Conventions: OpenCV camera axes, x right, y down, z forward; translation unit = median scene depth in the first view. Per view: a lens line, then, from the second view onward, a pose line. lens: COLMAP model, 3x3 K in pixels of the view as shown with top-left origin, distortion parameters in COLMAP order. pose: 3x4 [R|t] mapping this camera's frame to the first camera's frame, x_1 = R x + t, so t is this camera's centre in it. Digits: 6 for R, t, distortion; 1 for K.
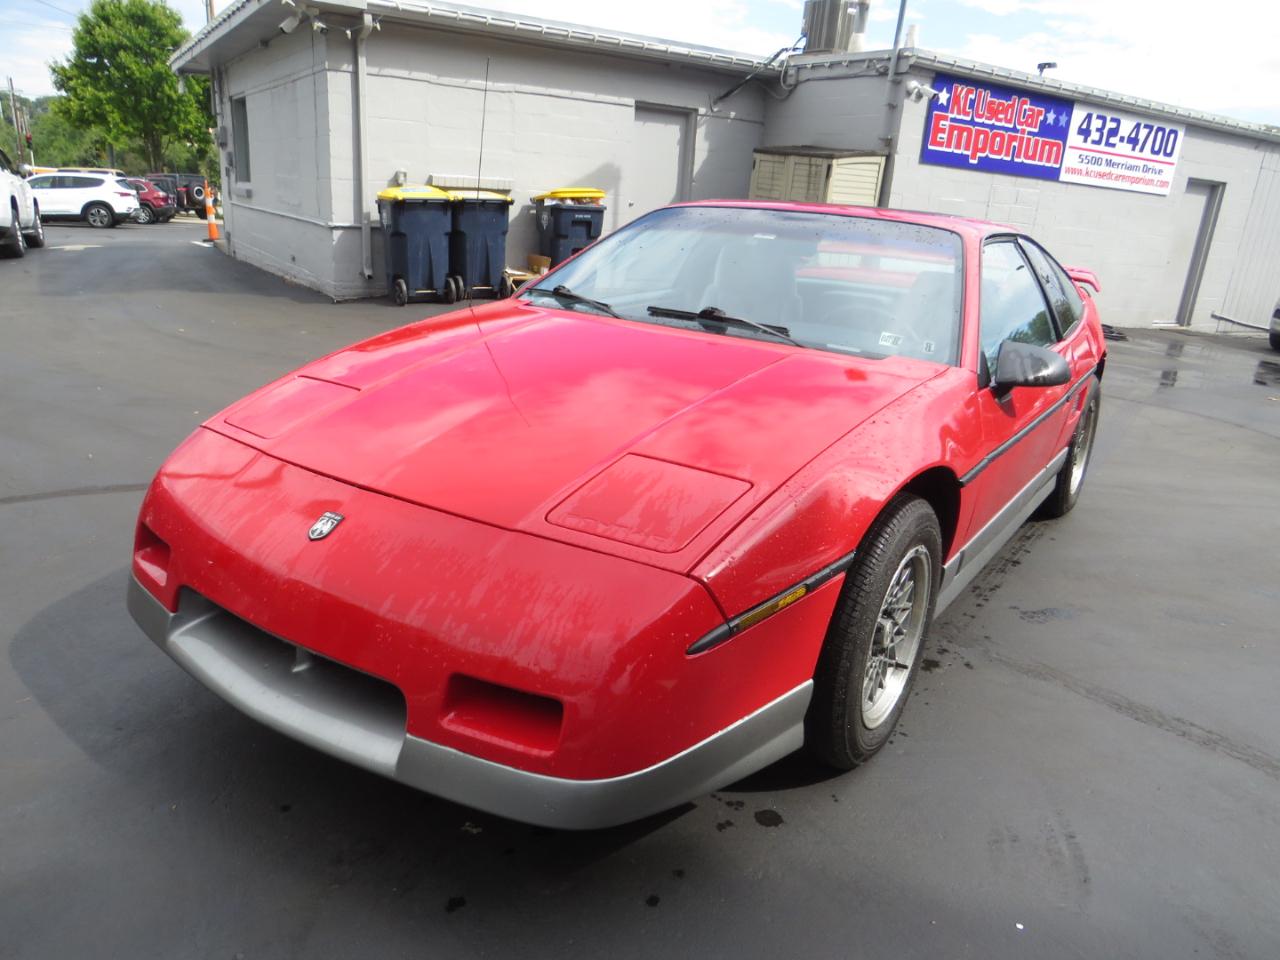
lens RADIAL K [[936.0, 0, 597.7], [0, 936.0, 479.0], [0, 0, 1]] dist [-0.068764, 0.064315]
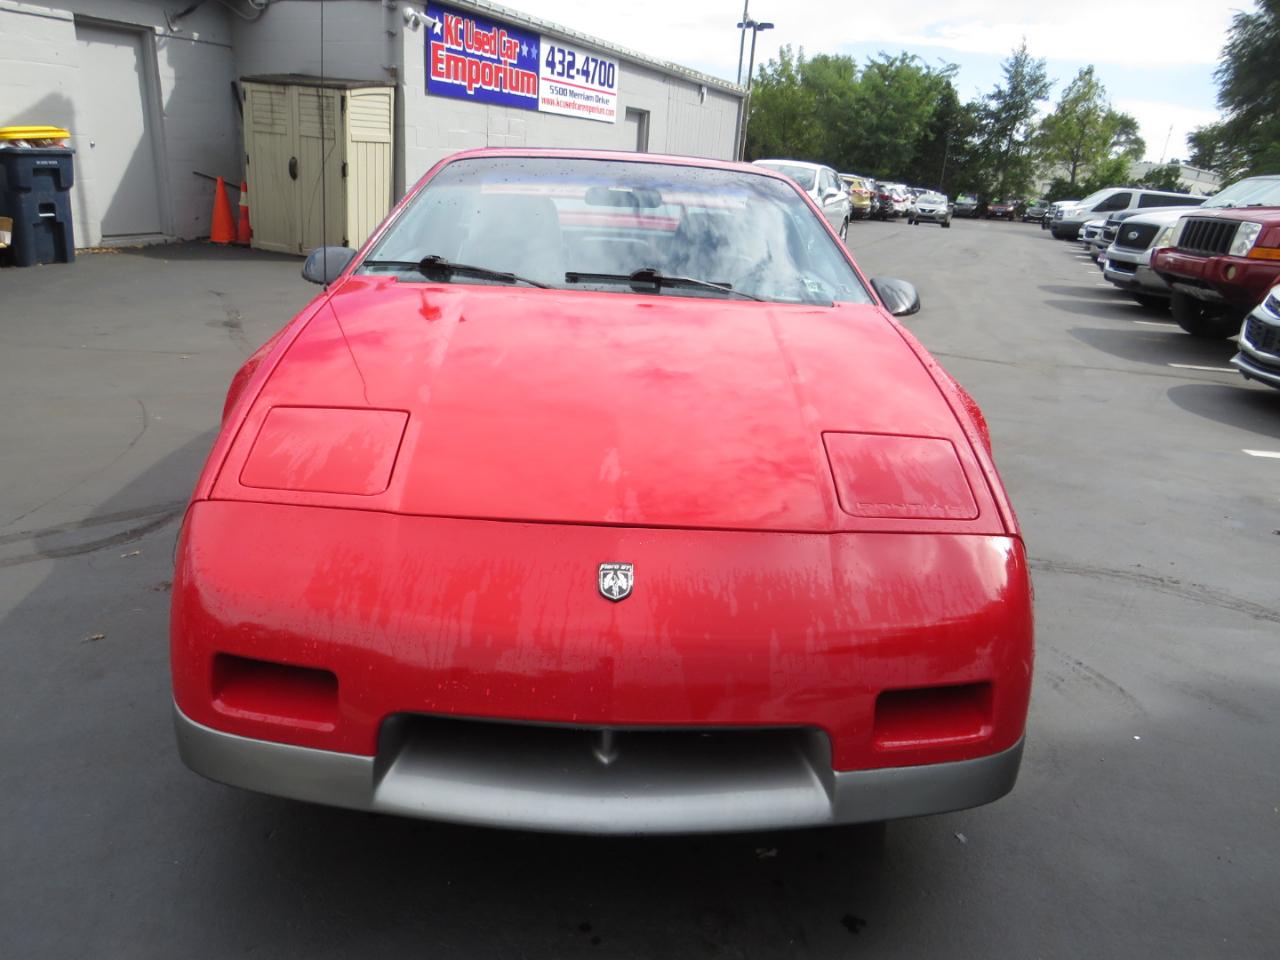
lens RADIAL K [[936.0, 0, 627.8], [0, 936.0, 499.7], [0, 0, 1]] dist [-0.068764, 0.064315]
pose [[0.806221, -0.226453, 0.546559, -0.108148], [0.176579, 0.973841, 0.143017, -0.021321], [-0.564648, -0.018792, 0.825118, 0.050606]]
